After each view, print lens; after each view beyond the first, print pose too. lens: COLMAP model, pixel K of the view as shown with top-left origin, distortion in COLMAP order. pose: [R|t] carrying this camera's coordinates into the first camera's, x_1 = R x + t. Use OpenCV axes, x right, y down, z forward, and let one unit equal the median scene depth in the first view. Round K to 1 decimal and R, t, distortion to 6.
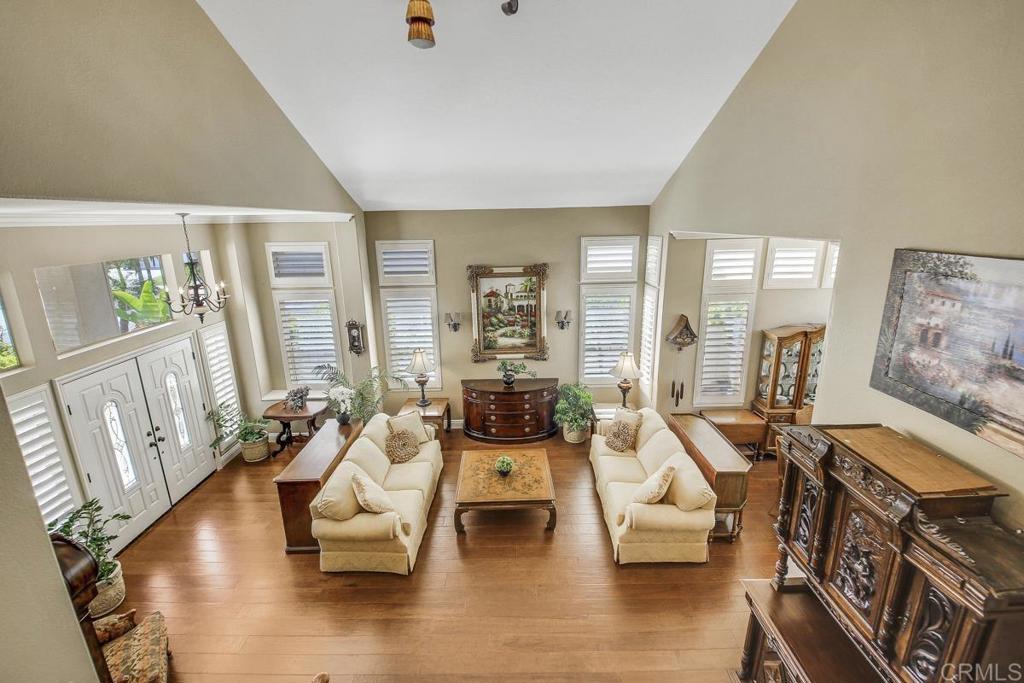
lens RADIAL K [[438.5, 0, 509.5], [0, 438.5, 326.0], [0, 0, 1]] dist [0.015265, -0.014708]
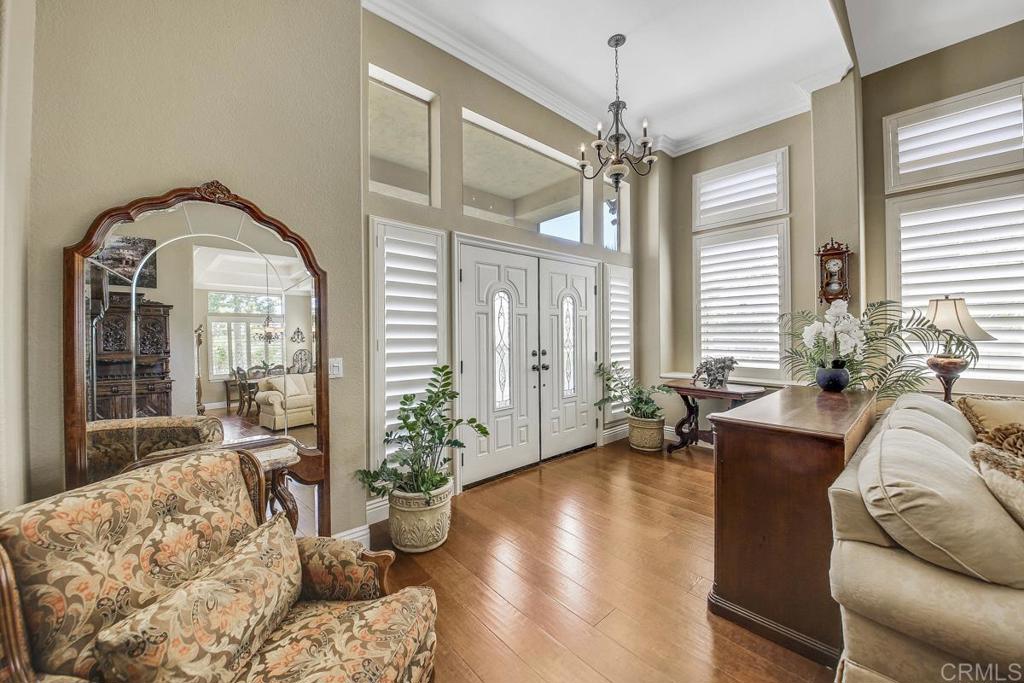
lens RADIAL K [[393.9, 0, 516.9], [0, 393.9, 342.2], [0, 0, 1]] dist [-0.017491, -0.000340]
pose [[0.678338, 0.041255, -0.733591, -0.306748], [-0.180327, 0.977234, -0.111789, 0.285217], [0.712277, 0.208117, 0.670334, 0.470225]]
